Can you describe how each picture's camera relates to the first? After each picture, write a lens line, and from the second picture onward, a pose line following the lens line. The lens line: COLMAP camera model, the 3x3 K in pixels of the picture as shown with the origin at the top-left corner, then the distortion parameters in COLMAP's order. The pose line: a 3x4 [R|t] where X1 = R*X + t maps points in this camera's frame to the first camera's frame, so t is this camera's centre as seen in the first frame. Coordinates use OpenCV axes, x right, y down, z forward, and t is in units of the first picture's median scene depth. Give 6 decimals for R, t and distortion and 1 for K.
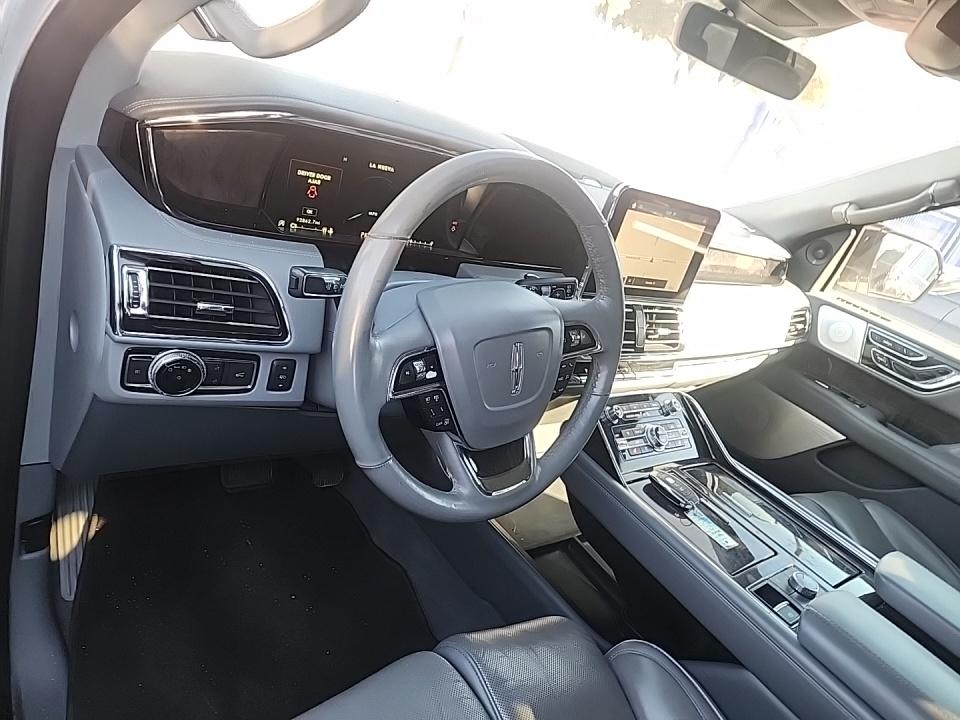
lens RADIAL K [[646.7, 0, 483.6], [0, 646.7, 360.2], [0, 0, 1]] dist [0.061259, -0.050325]
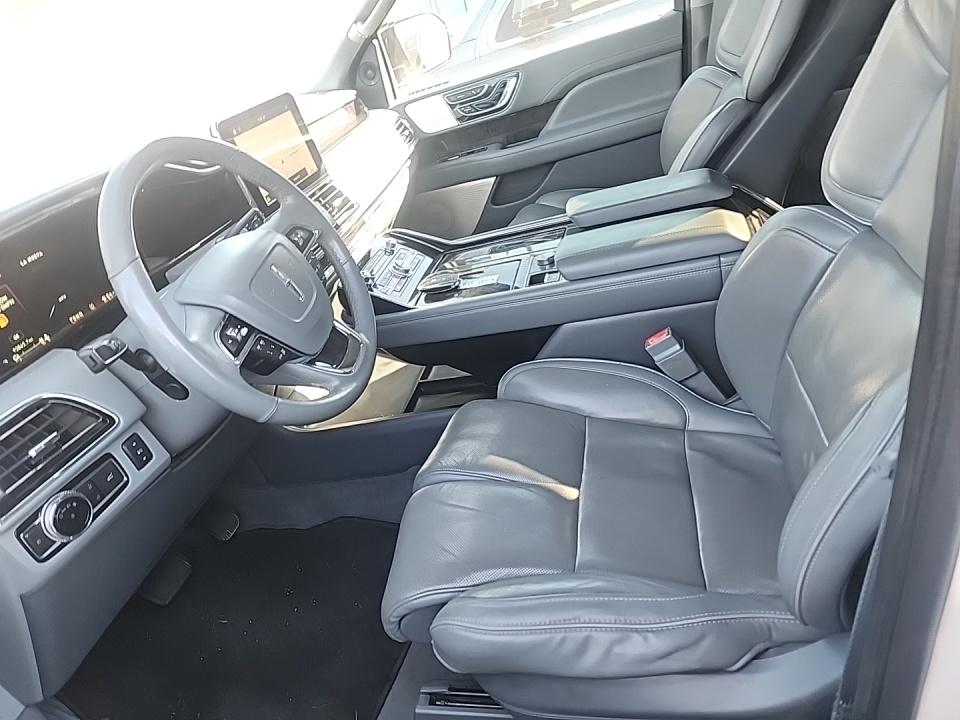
lens RADIAL K [[646.7, 0, 483.6], [0, 646.7, 360.2], [0, 0, 1]] dist [0.061259, -0.050325]
pose [[0.596100, -0.747301, 0.293611, -0.126761], [0.708819, 0.661567, 0.244754, 0.045961], [-0.377148, 0.062219, 0.924061, -0.165373]]
